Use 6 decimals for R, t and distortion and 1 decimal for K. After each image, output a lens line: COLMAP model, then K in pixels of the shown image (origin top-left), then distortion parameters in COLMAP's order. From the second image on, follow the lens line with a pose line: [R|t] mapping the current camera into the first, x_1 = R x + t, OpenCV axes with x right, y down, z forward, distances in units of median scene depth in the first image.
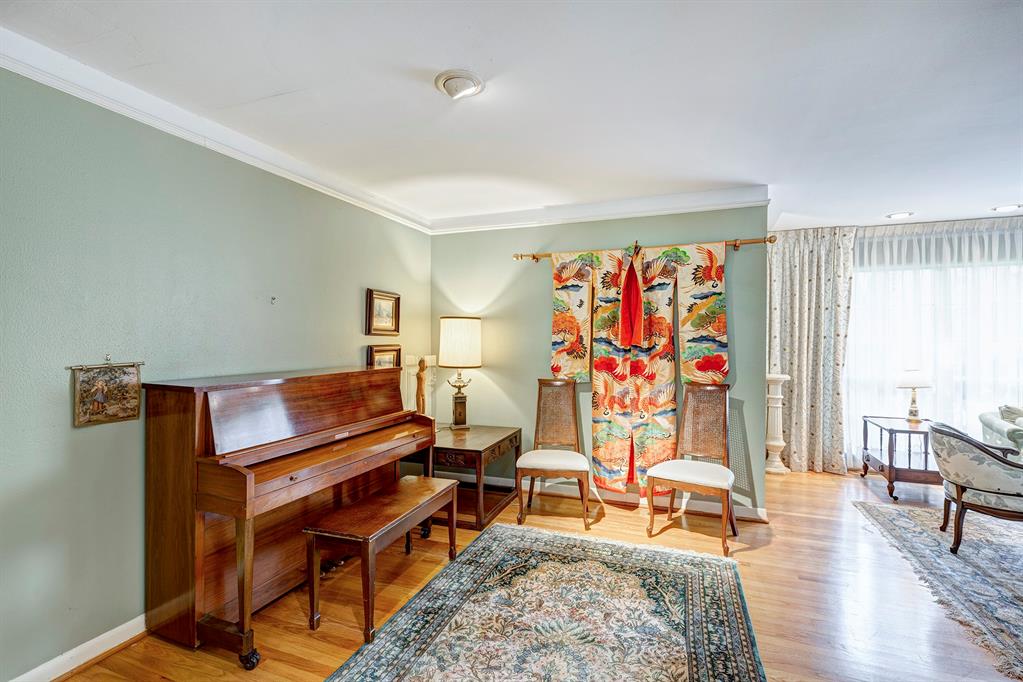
lens RADIAL K [[483.6, 0, 511.5], [0, 483.6, 341.0], [0, 0, 1]] dist [-0.002519, -0.000555]
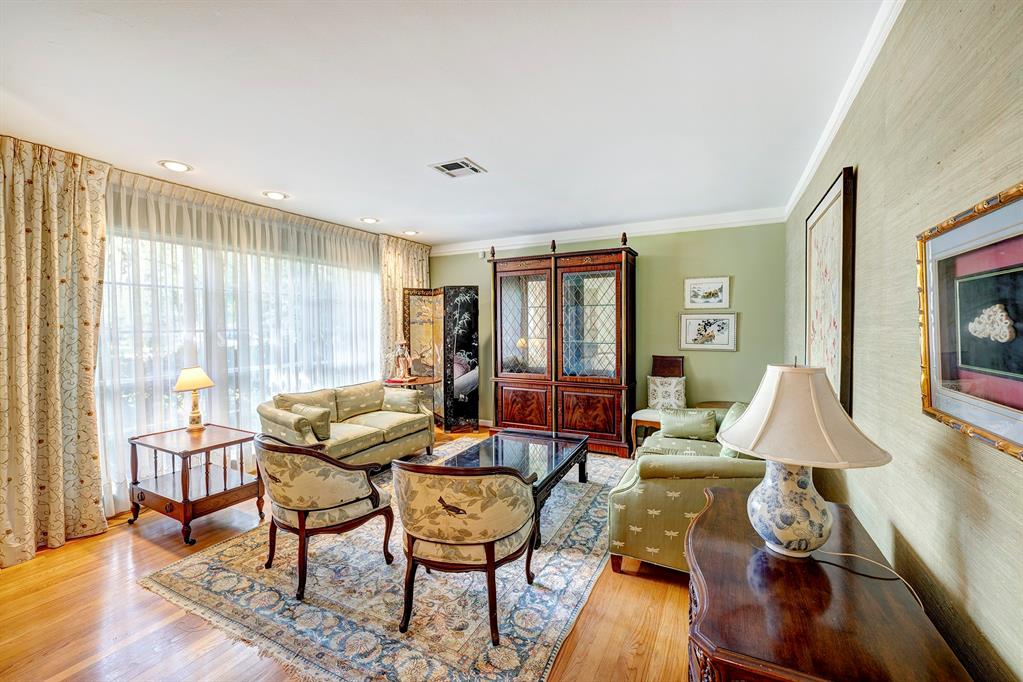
lens RADIAL K [[425.8, 0, 485.3], [0, 425.8, 338.5], [0, 0, 1]] dist [0.000114, 0.000001]
pose [[0.136390, -0.025249, 0.990333, 0.184015], [0.011833, 0.999645, 0.023856, 0.000677], [-0.990585, 0.008465, 0.136640, 0.395397]]
